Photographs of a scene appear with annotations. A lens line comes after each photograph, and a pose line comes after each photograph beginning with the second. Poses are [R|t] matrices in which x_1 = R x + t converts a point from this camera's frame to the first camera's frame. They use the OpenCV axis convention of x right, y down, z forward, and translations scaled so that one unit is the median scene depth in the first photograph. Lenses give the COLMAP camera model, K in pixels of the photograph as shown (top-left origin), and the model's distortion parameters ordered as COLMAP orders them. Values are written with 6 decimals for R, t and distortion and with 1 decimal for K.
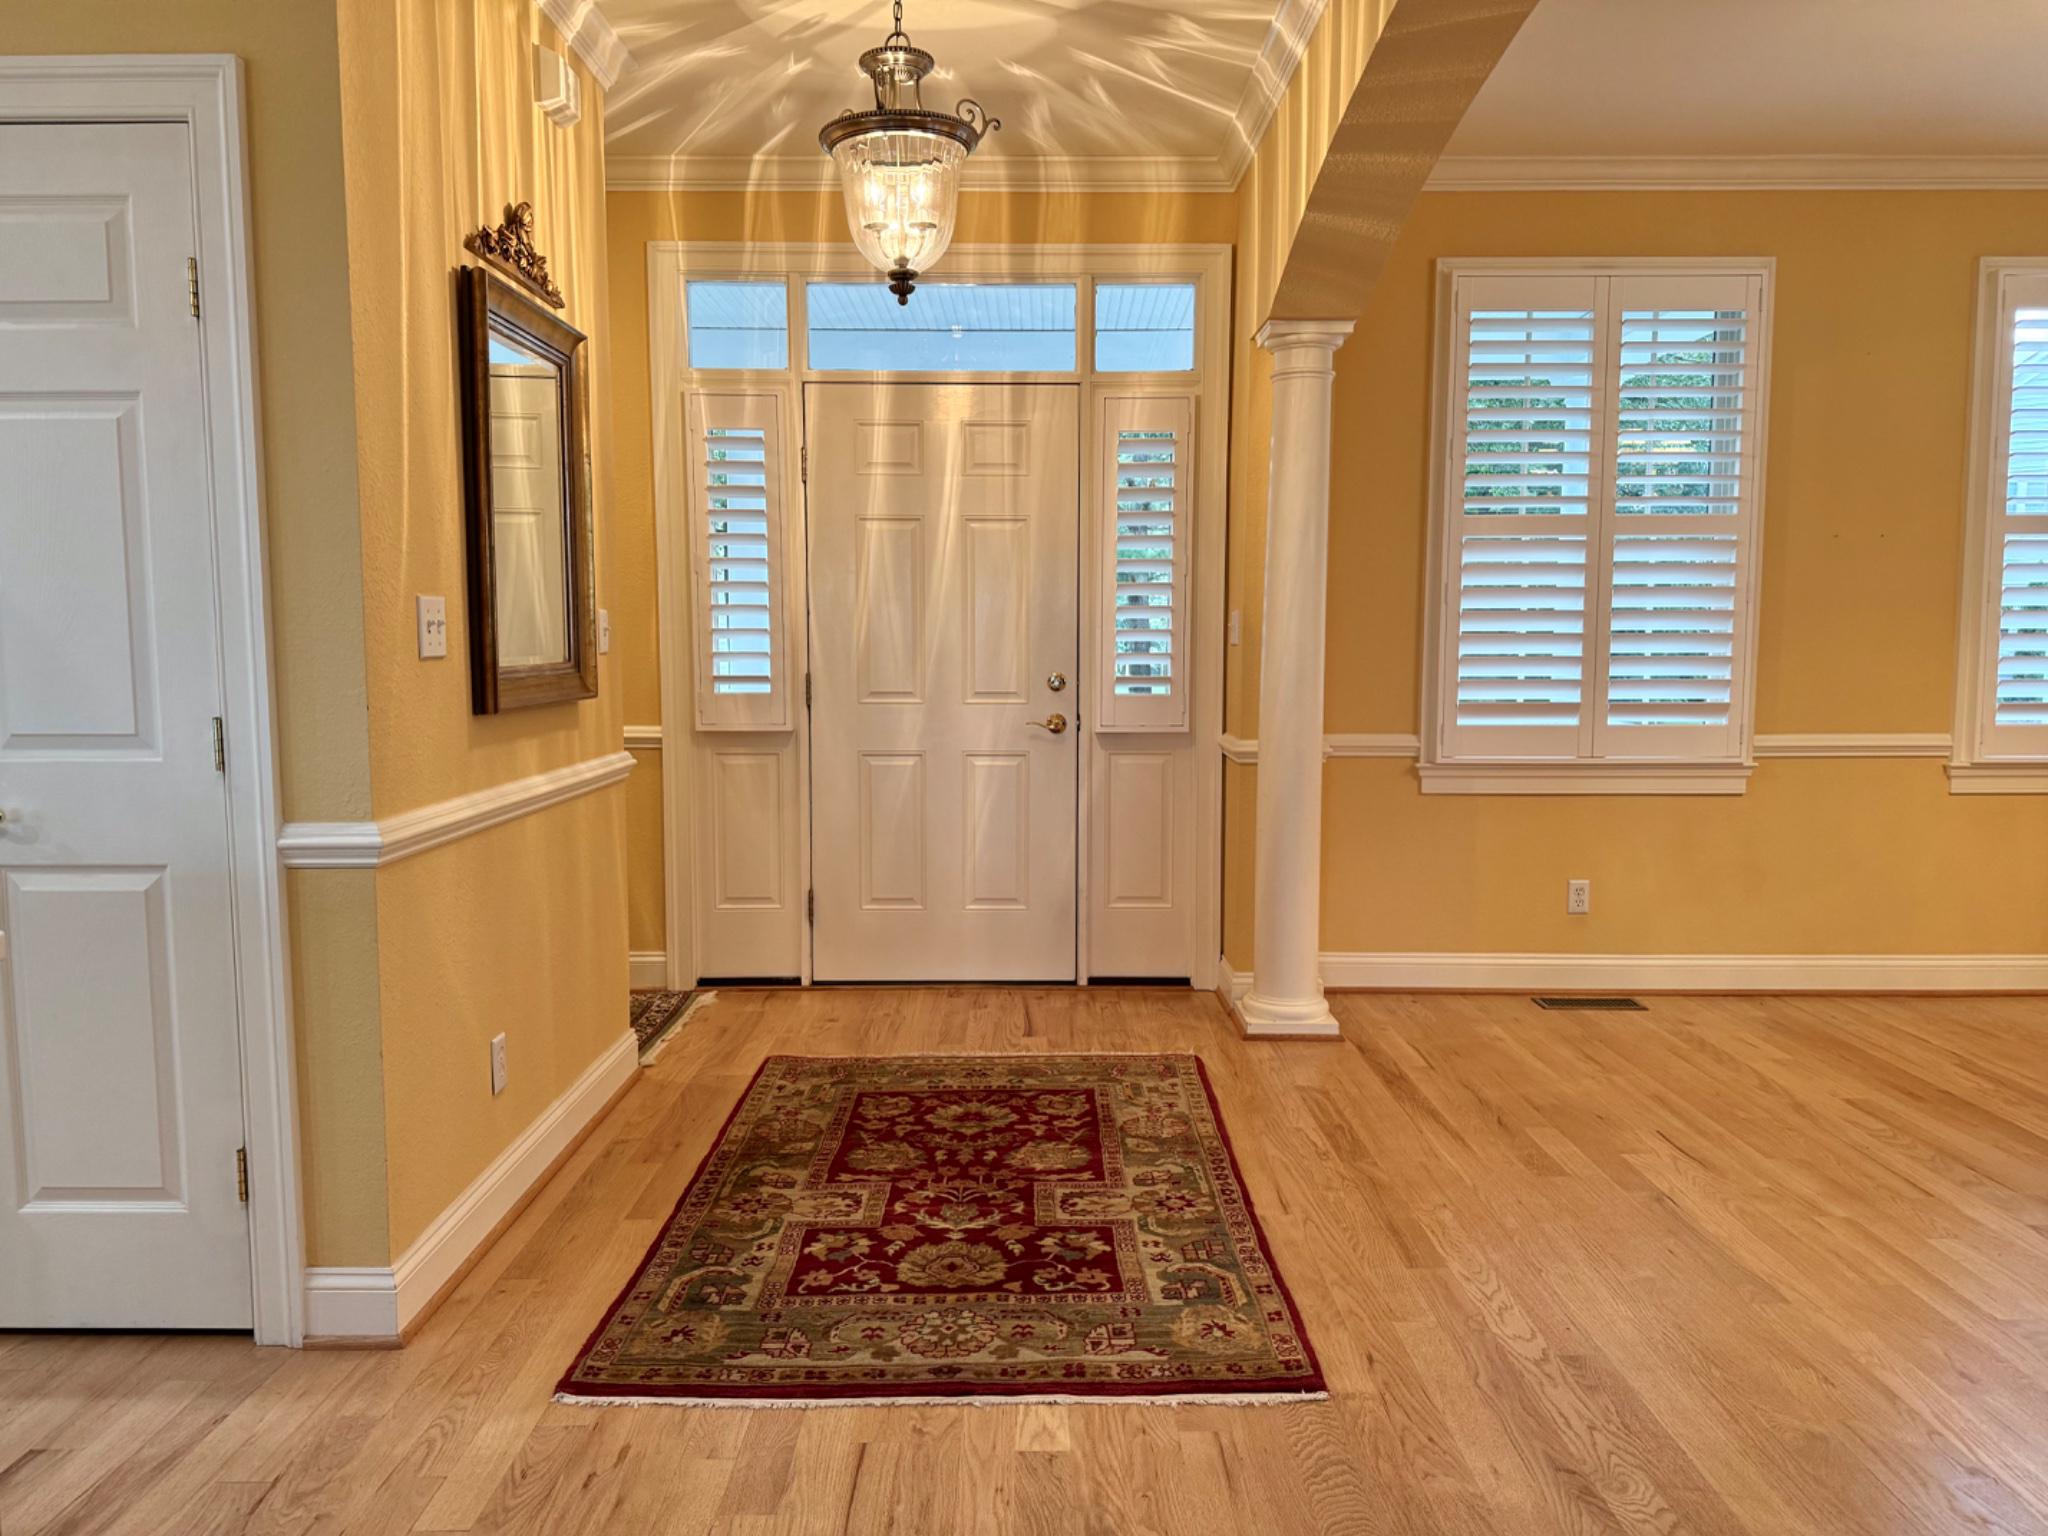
lens RADIAL K [[1422.2, 0, 1025.3], [0, 1422.2, 783.0], [0, 0, 1]] dist [0.099683, -0.169199]
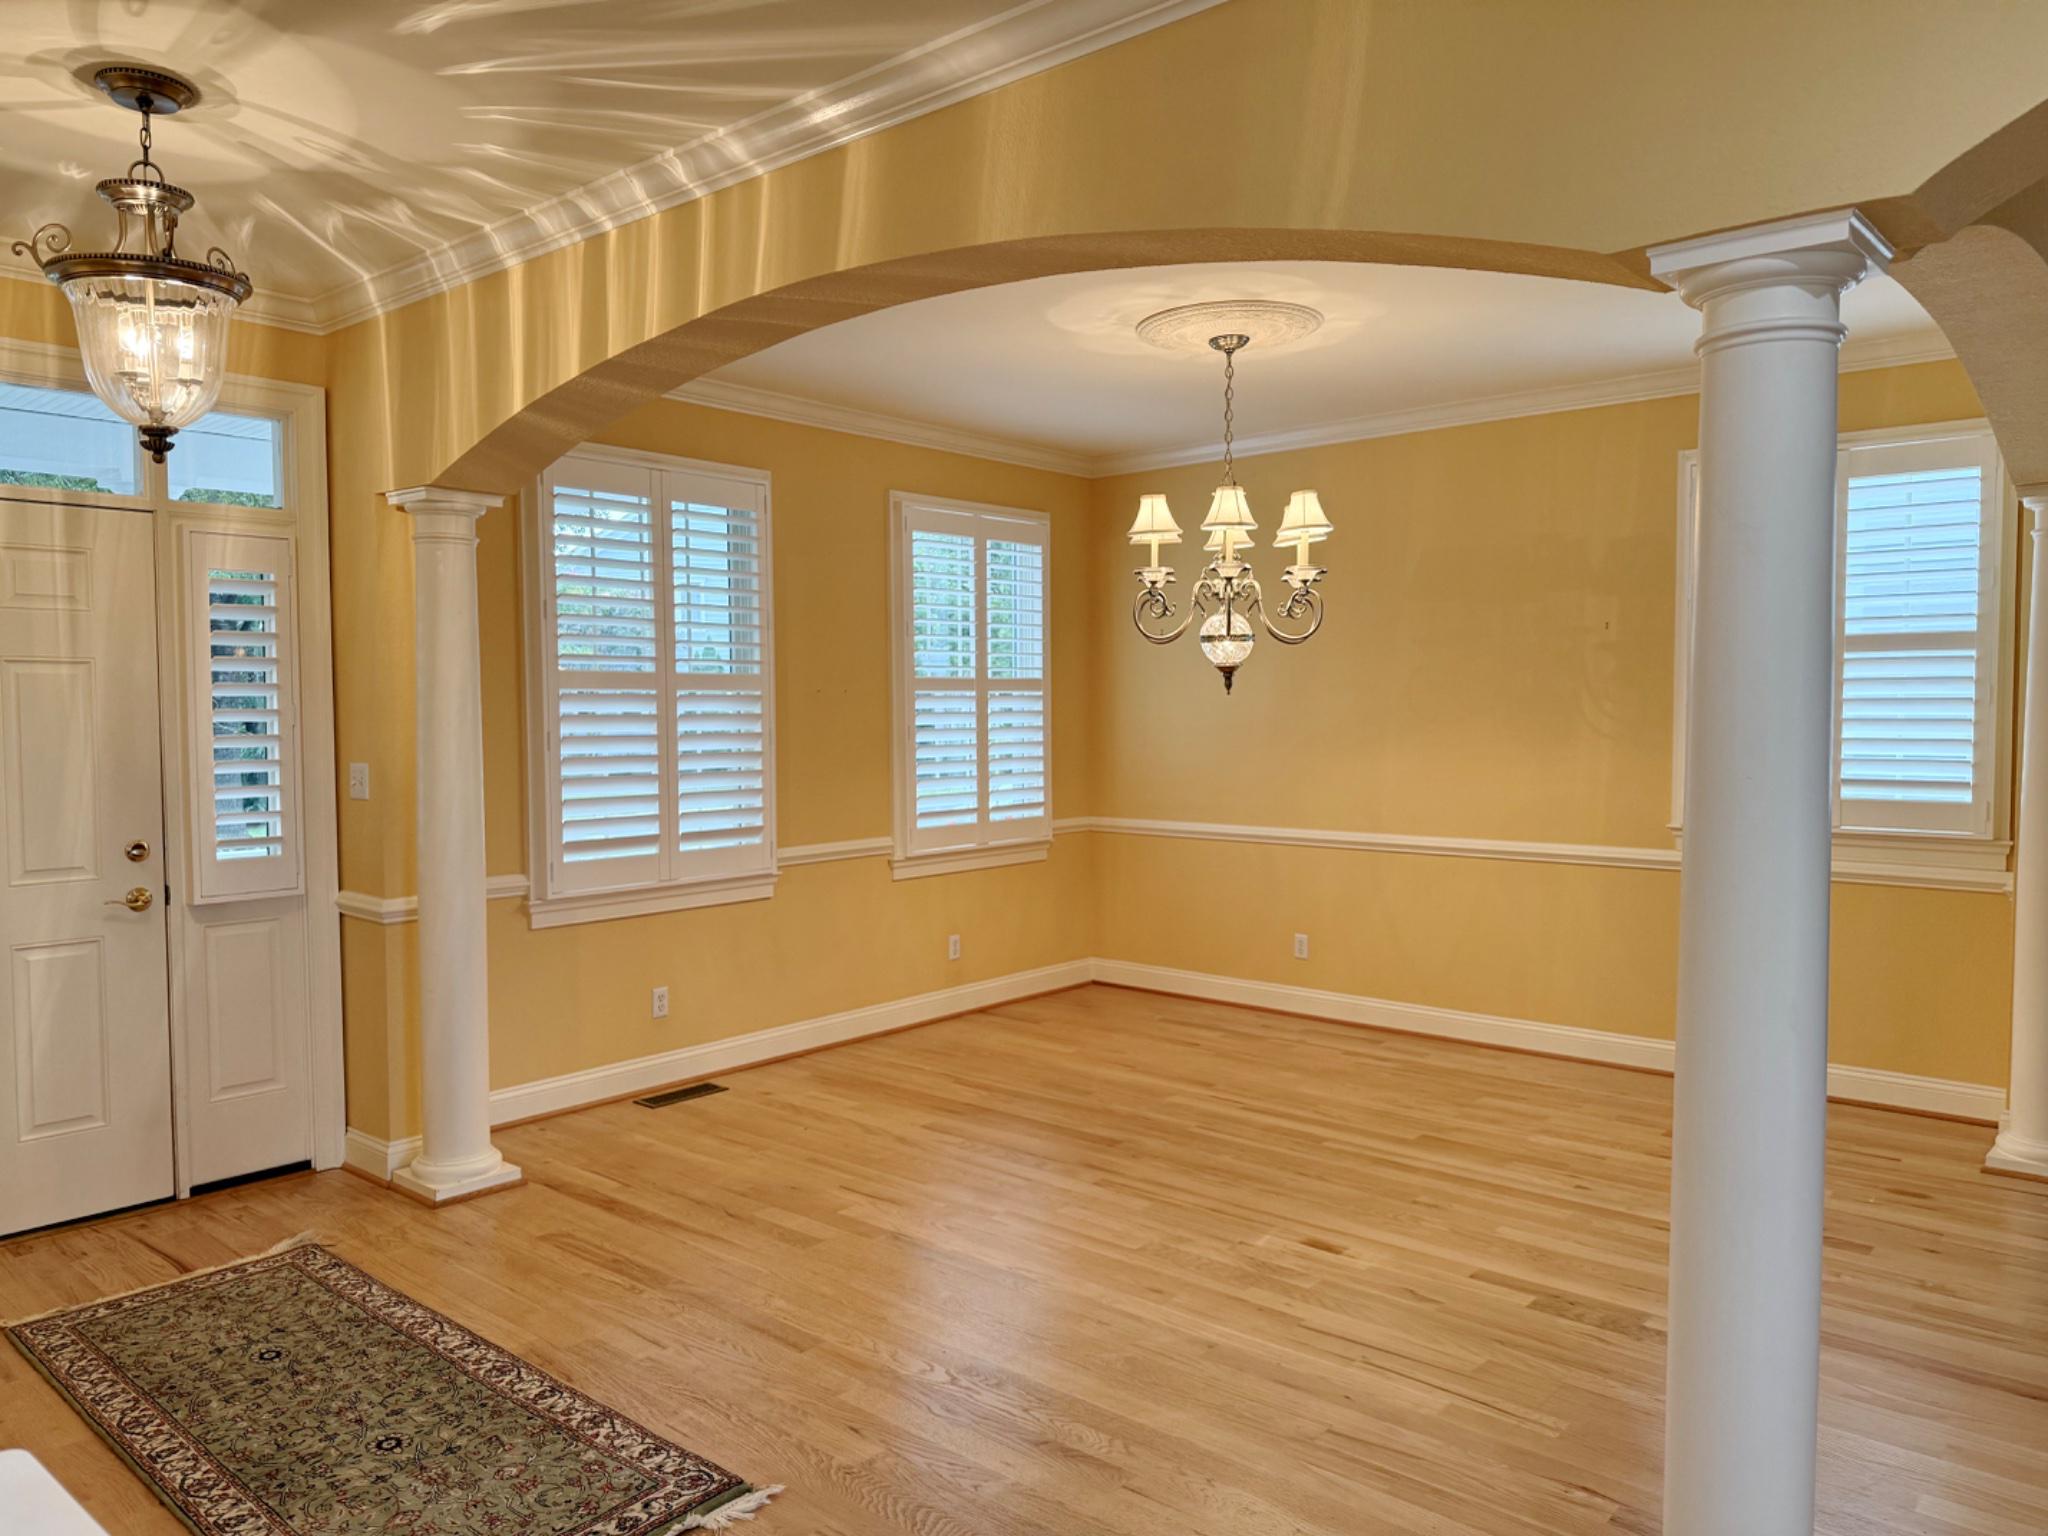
lens RADIAL K [[1422.2, 0, 1025.3], [0, 1422.2, 783.0], [0, 0, 1]] dist [0.099683, -0.169199]
pose [[0.647782, -0.044430, 0.760529, -0.297561], [0.078749, 0.996855, -0.008839, -0.064469], [-0.757744, 0.065617, 0.649244, 0.034576]]
